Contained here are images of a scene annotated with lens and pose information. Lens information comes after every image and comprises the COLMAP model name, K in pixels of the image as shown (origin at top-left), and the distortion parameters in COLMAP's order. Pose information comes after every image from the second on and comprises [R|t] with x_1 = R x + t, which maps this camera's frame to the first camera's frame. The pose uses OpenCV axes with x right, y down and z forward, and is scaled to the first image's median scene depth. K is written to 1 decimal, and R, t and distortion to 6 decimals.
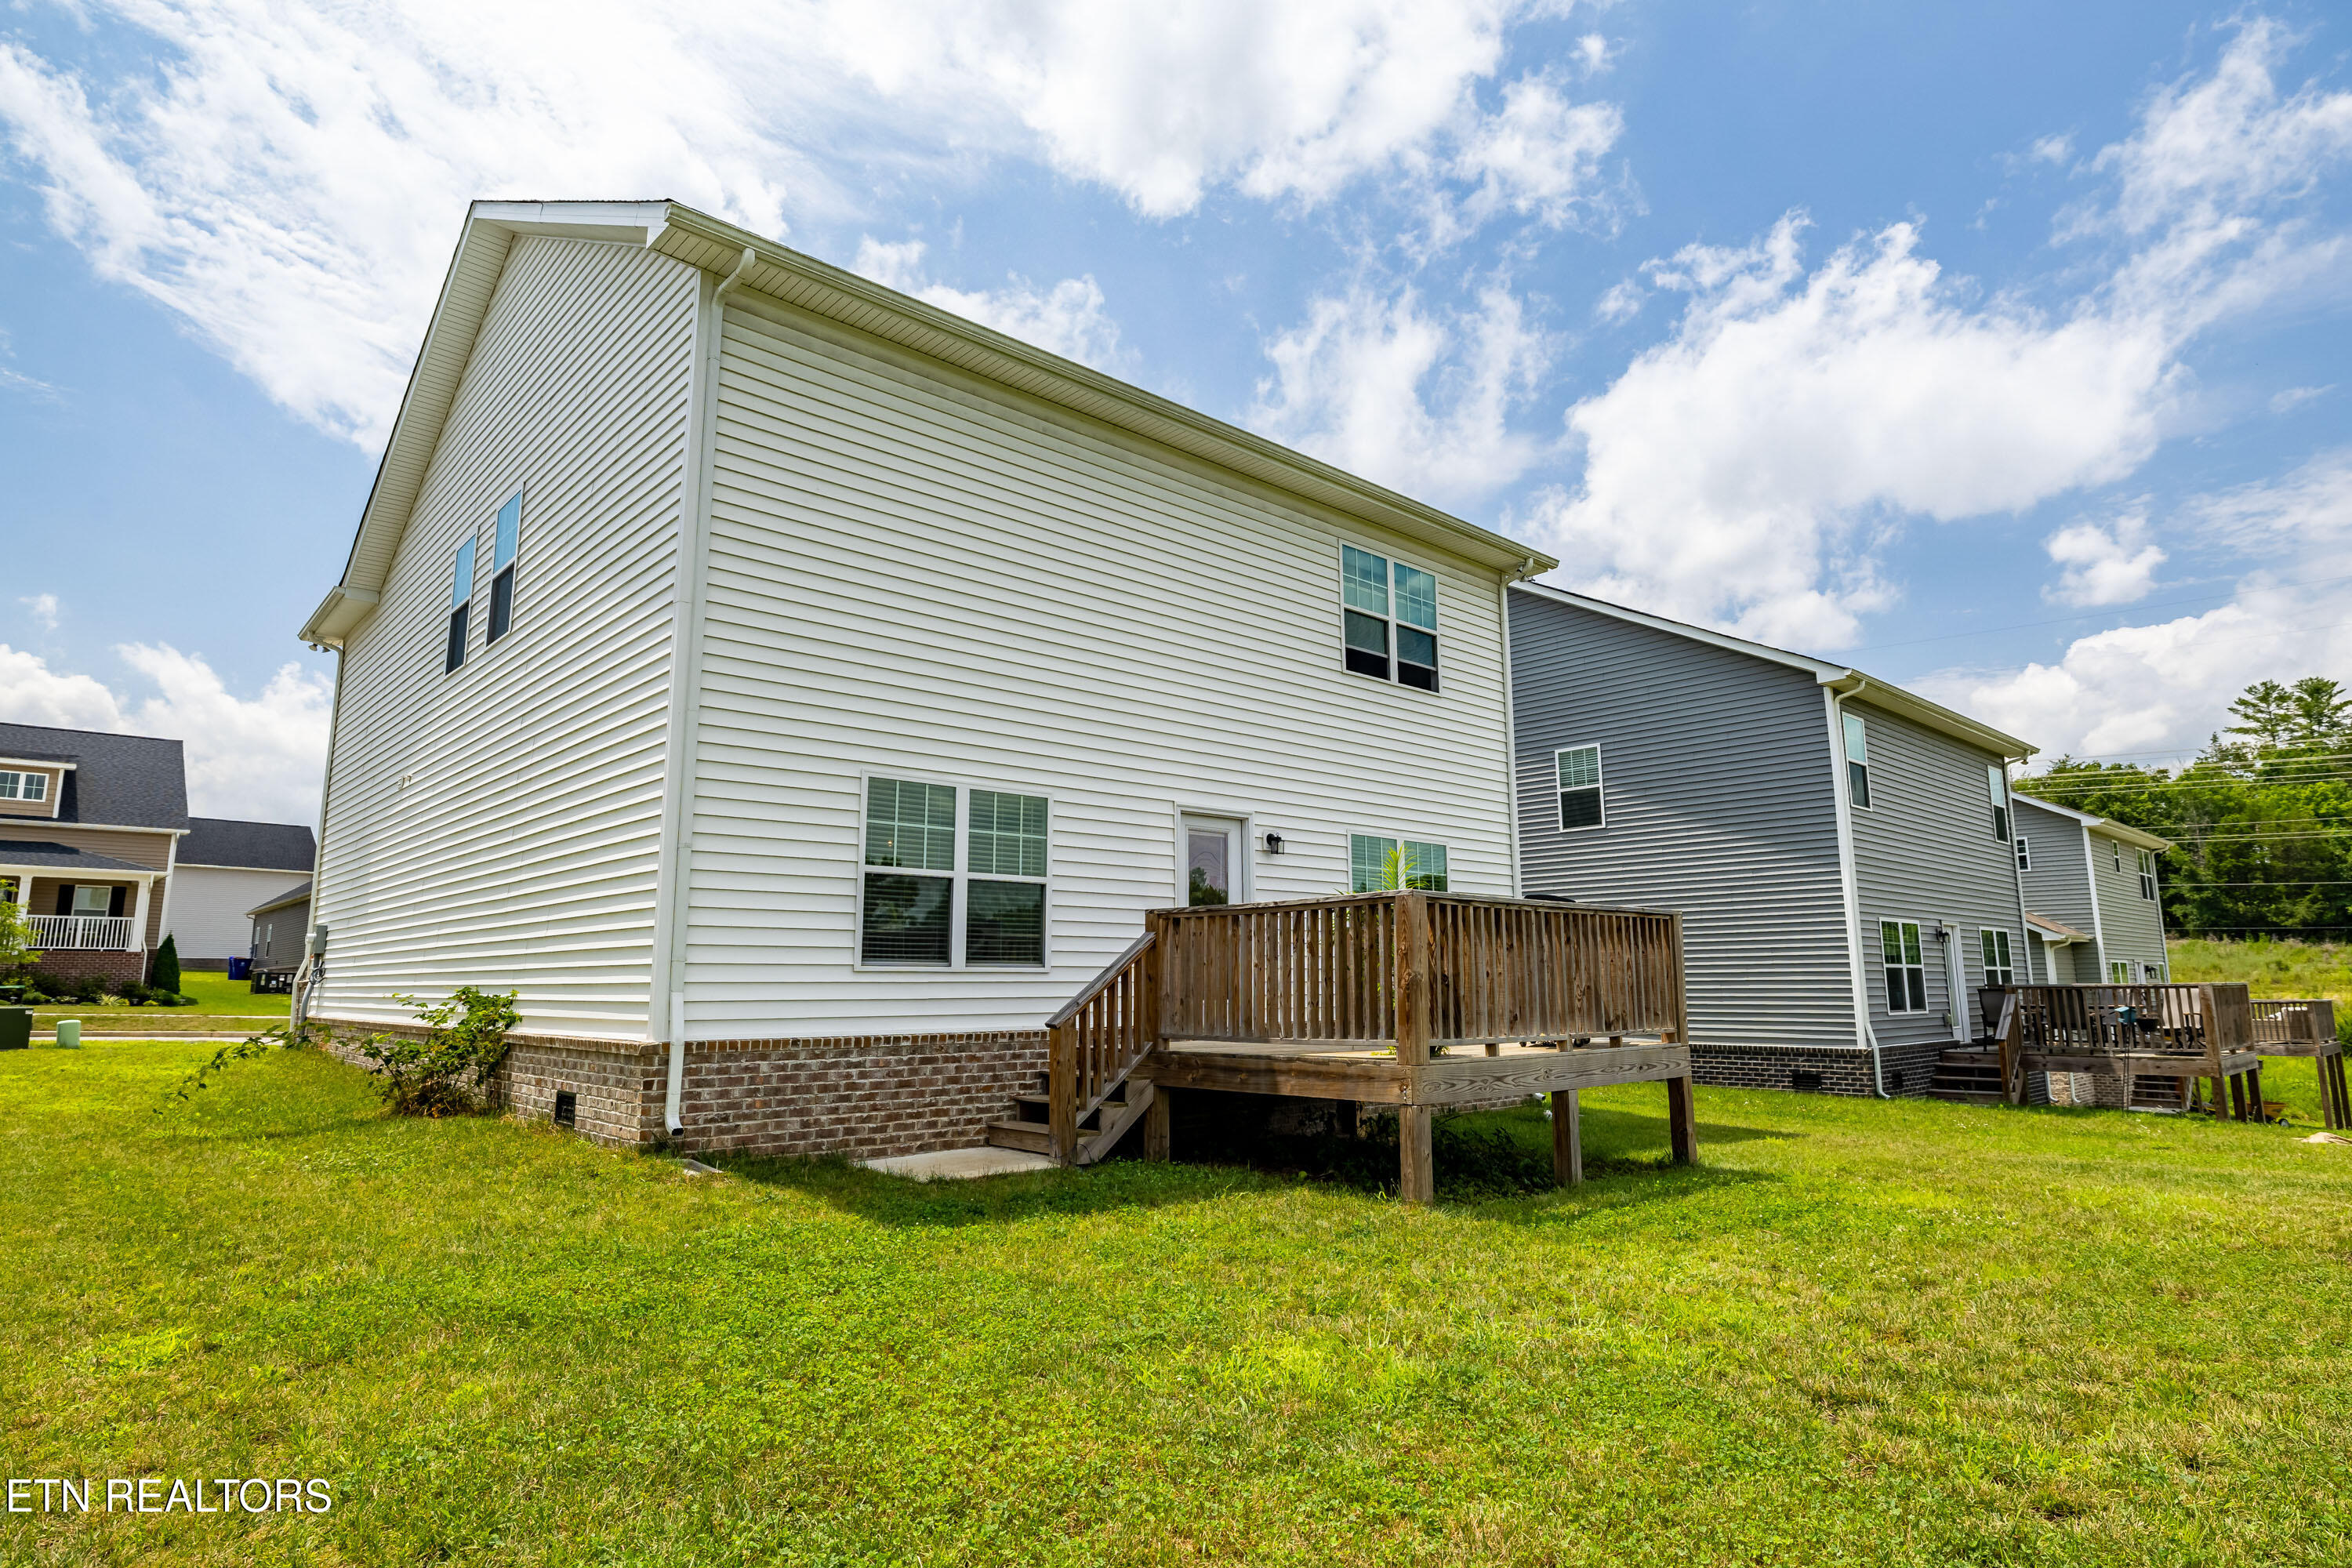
lens RADIAL K [[1238.7, 0, 1179.6], [0, 1238.7, 757.6], [0, 0, 1]] dist [0.000329, -0.001130]
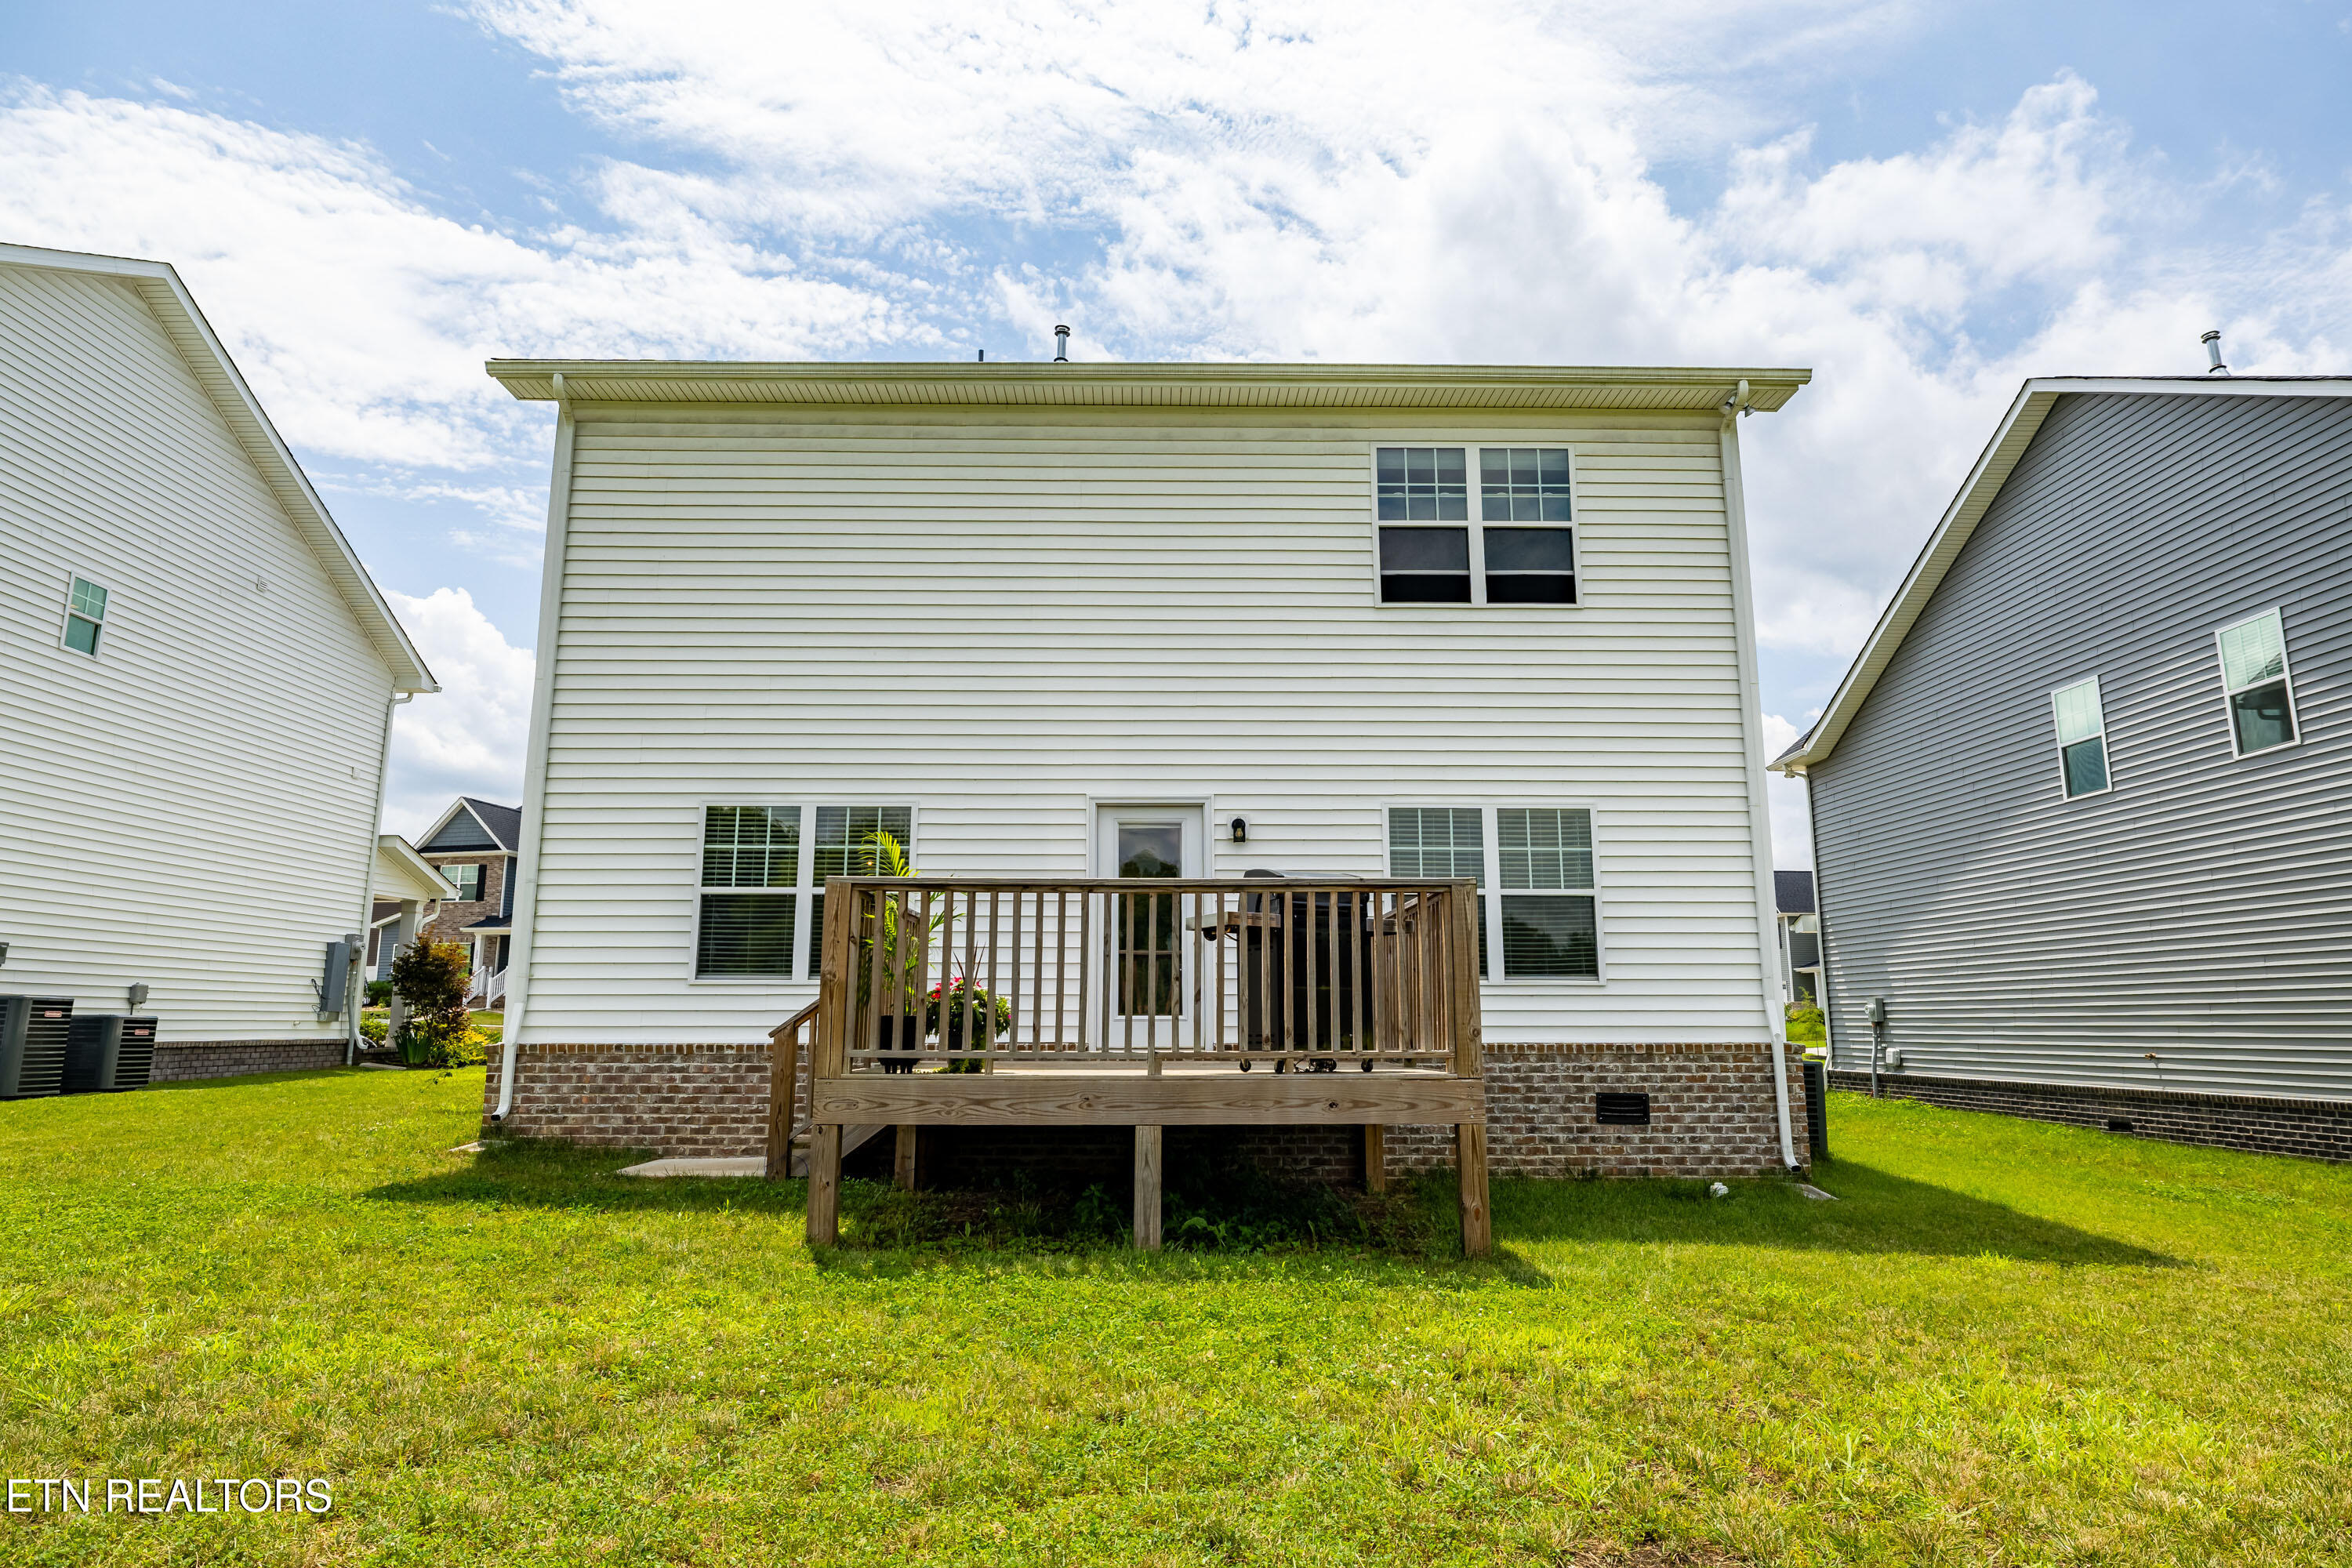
lens RADIAL K [[1376.9, 0, 1180.7], [0, 1376.9, 744.0], [0, 0, 1]] dist [0.012232, 0.000254]
pose [[0.757593, -0.125532, -0.640542, 0.882689], [0.114759, 0.991663, -0.058614, 0.083488], [0.642559, -0.029103, 0.765683, 0.353753]]
